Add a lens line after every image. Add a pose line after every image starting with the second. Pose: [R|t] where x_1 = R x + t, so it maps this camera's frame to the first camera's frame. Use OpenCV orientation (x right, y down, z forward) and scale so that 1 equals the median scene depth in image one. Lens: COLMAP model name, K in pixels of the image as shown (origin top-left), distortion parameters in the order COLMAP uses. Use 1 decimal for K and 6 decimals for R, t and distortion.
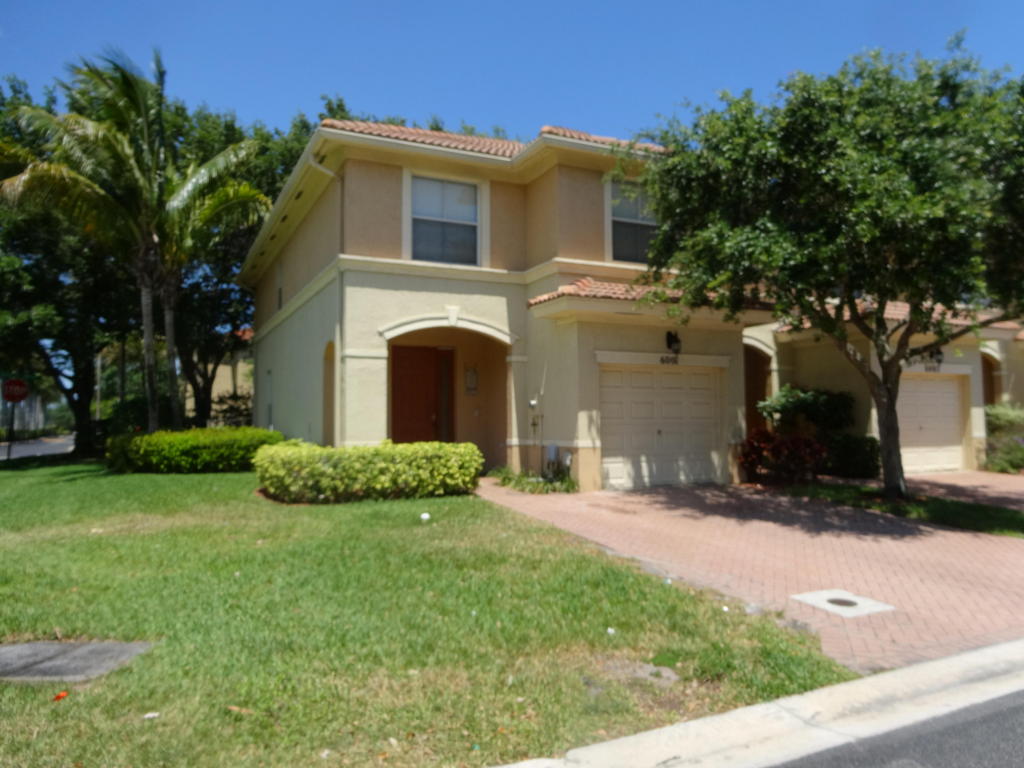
lens RADIAL K [[746.9, 0, 510.2], [0, 746.9, 387.5], [0, 0, 1]] dist [-0.008357, -0.003476]
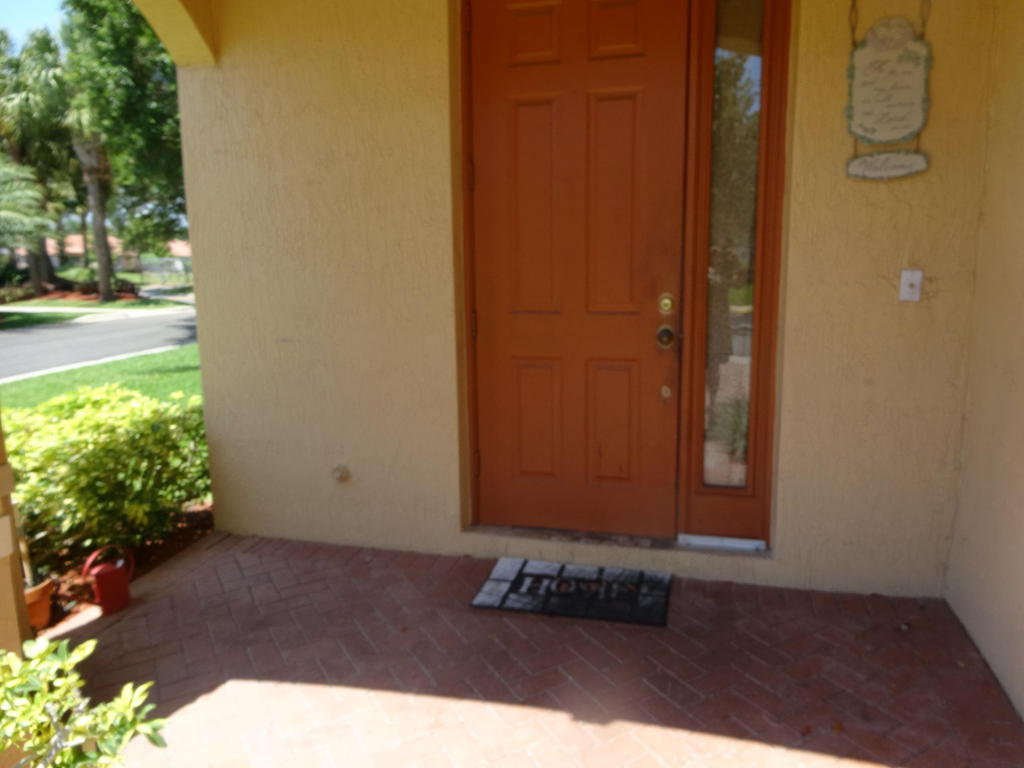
lens RADIAL K [[746.9, 0, 510.2], [0, 746.9, 387.5], [0, 0, 1]] dist [-0.008357, -0.003476]
pose [[0.758349, 0.103801, -0.643531, -0.000255], [0.042529, 0.977258, 0.207747, 0.020251], [0.650460, -0.184913, 0.736688, 0.953290]]
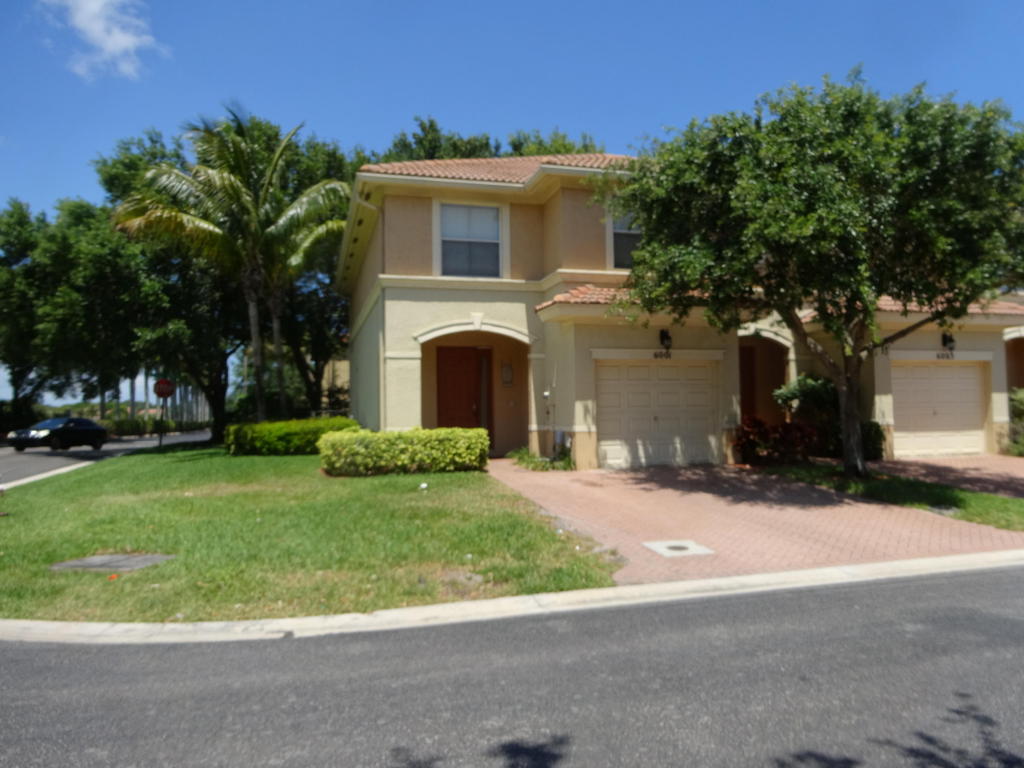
lens RADIAL K [[746.9, 0, 510.2], [0, 746.9, 387.5], [0, 0, 1]] dist [-0.008357, -0.003476]
pose [[0.983505, -0.013974, -0.180338, 0.190873], [0.016501, 0.999785, 0.012525, -0.005350], [0.180124, -0.015294, 0.983525, -0.157538]]
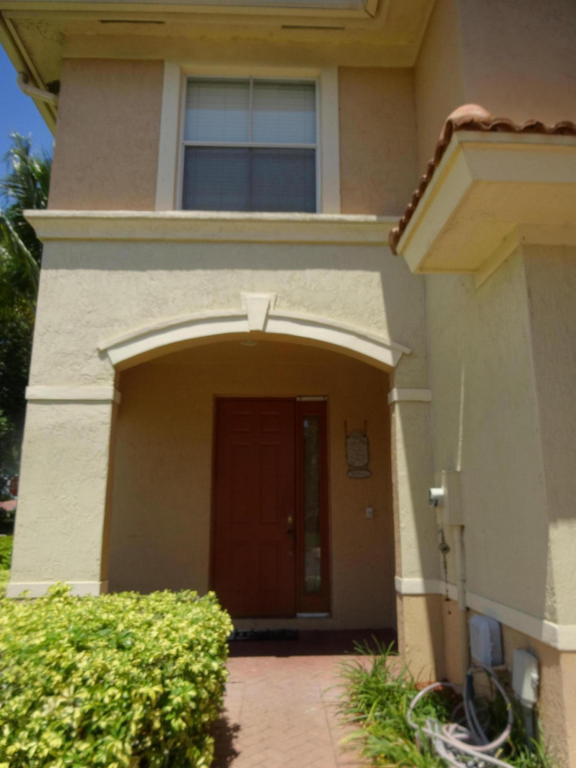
lens RADIAL K [[560.2, 0, 288.0], [0, 560.2, 384.0], [0, 0, 1]] dist [-0.008357, -0.003476]
pose [[0.914457, -0.083679, -0.395936, 0.084139], [0.014554, 0.984556, -0.174466, 0.014564], [0.404420, 0.153779, 0.901552, 0.704424]]
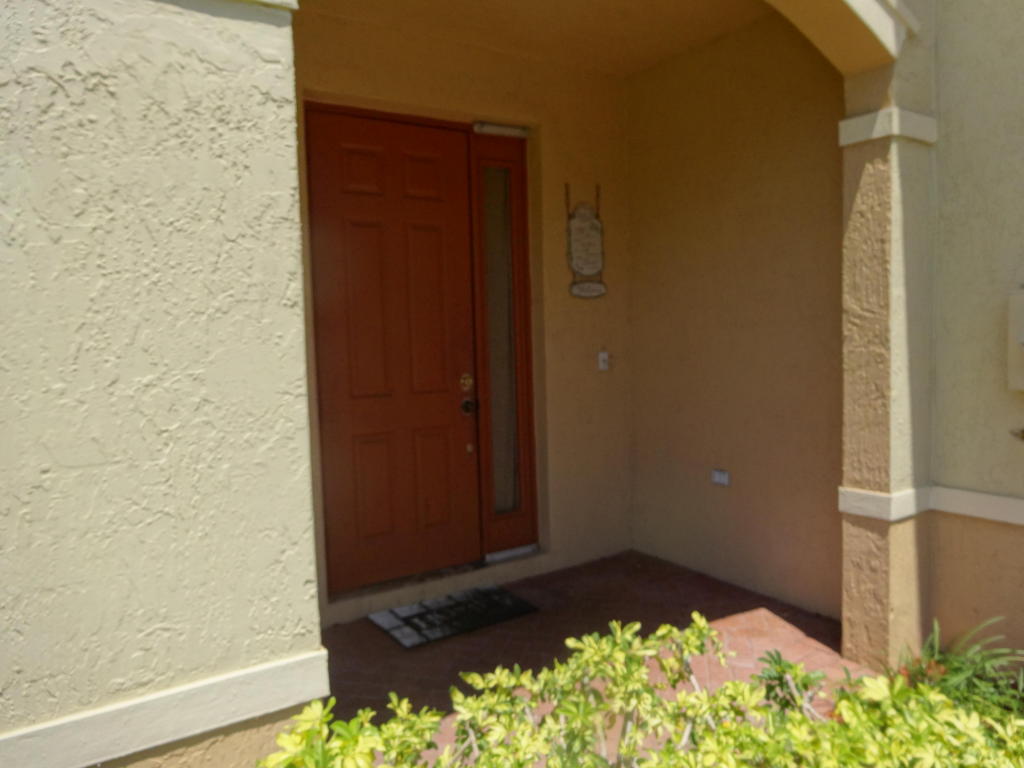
lens RADIAL K [[746.9, 0, 510.2], [0, 746.9, 387.5], [0, 0, 1]] dist [-0.008357, -0.003476]
pose [[0.989317, -0.034913, 0.141540, -0.146988], [0.017118, 0.992004, 0.125039, 0.008410], [-0.144774, -0.121280, 0.982004, 0.848693]]
